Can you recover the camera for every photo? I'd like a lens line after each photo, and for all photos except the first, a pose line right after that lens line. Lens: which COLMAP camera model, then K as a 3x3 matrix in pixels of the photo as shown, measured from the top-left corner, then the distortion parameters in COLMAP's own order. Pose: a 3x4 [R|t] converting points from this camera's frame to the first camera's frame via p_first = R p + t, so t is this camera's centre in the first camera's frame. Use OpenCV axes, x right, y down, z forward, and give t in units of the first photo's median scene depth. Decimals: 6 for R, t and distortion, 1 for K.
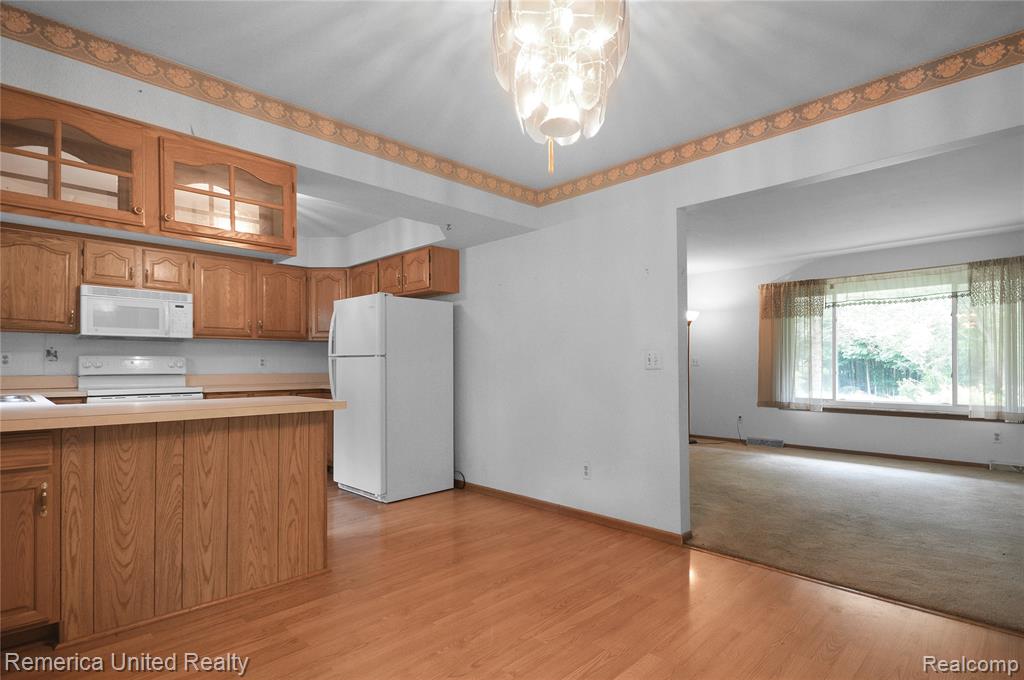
lens RADIAL K [[522.8, 0, 512.1], [0, 522.8, 365.4], [0, 0, 1]] dist [0.024240, -0.000048]
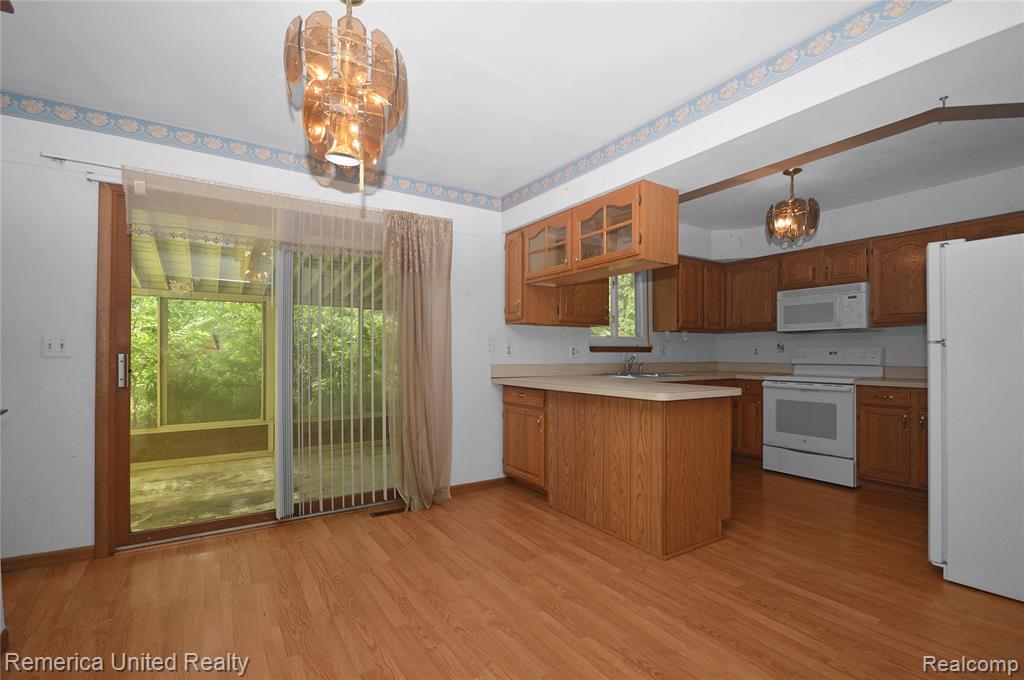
lens RADIAL K [[464.3, 0, 513.5], [0, 464.3, 348.0], [0, 0, 1]] dist [-0.002264, -0.000353]
pose [[-0.200364, -0.008379, -0.979686, 0.380867], [-0.002048, 0.999965, -0.008133, -0.007051], [0.979719, 0.000377, -0.200374, 0.572914]]
